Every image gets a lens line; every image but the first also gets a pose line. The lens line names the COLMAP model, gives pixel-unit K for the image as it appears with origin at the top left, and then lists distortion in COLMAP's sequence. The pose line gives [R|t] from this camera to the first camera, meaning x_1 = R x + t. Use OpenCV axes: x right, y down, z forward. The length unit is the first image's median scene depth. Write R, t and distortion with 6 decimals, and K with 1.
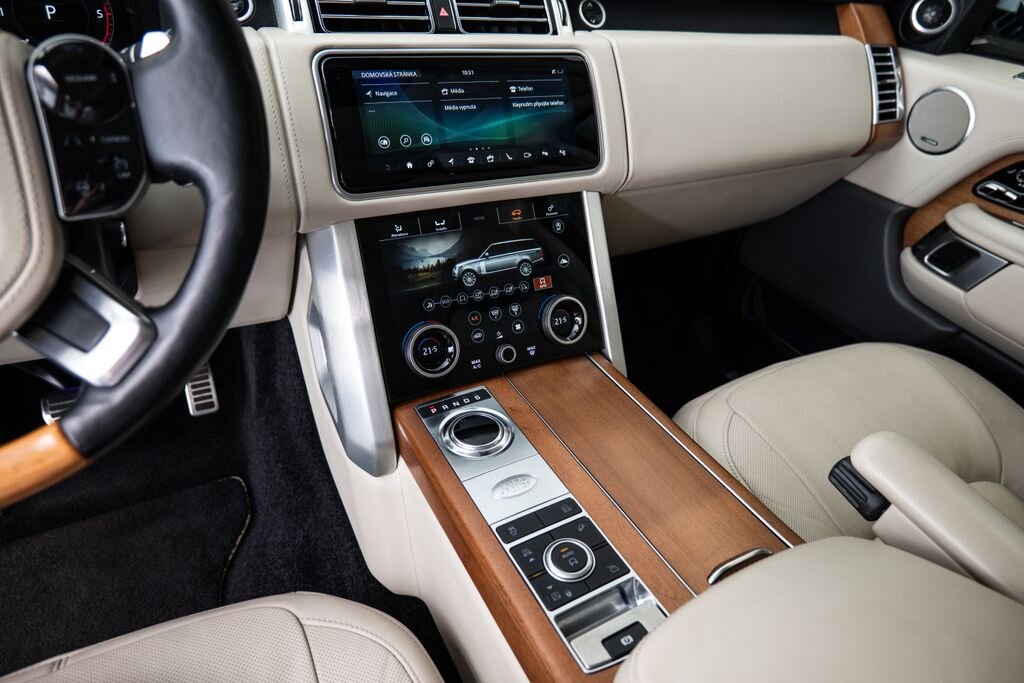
lens RADIAL K [[642.0, 0, 514.6], [0, 642.0, 327.8], [0, 0, 1]] dist [-0.023036, 0.000743]
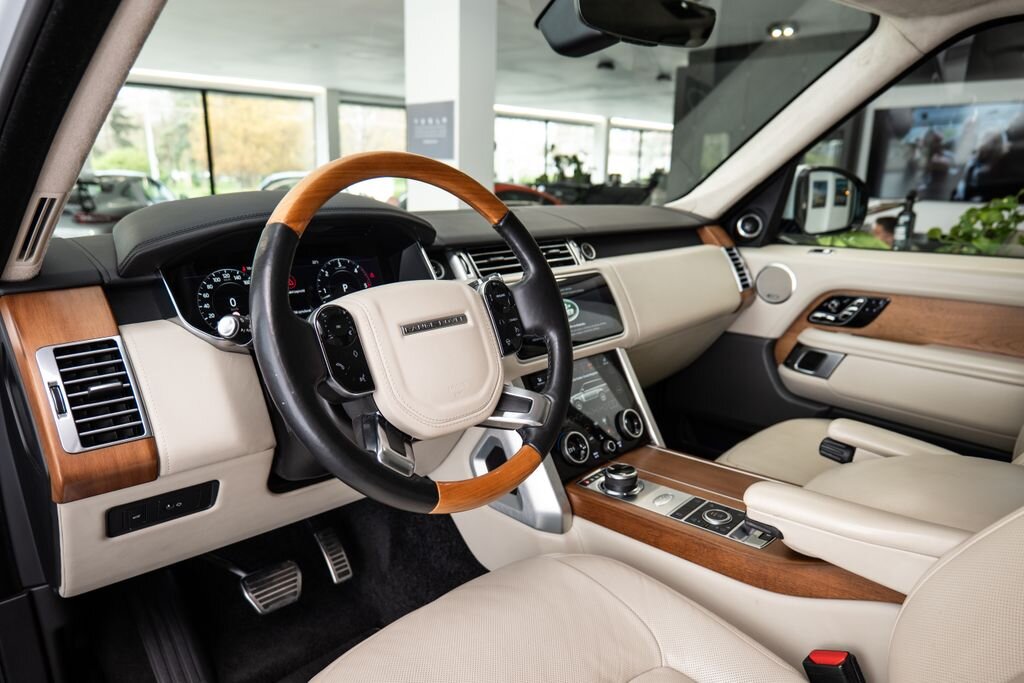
lens RADIAL K [[670.0, 0, 489.8], [0, 670.0, 366.6], [0, 0, 1]] dist [0.000804, 0.001064]
pose [[0.957553, -0.166476, 0.235324, -0.647541], [0.228975, 0.935201, -0.270127, 0.232651], [-0.175105, 0.312544, 0.933624, -0.564497]]
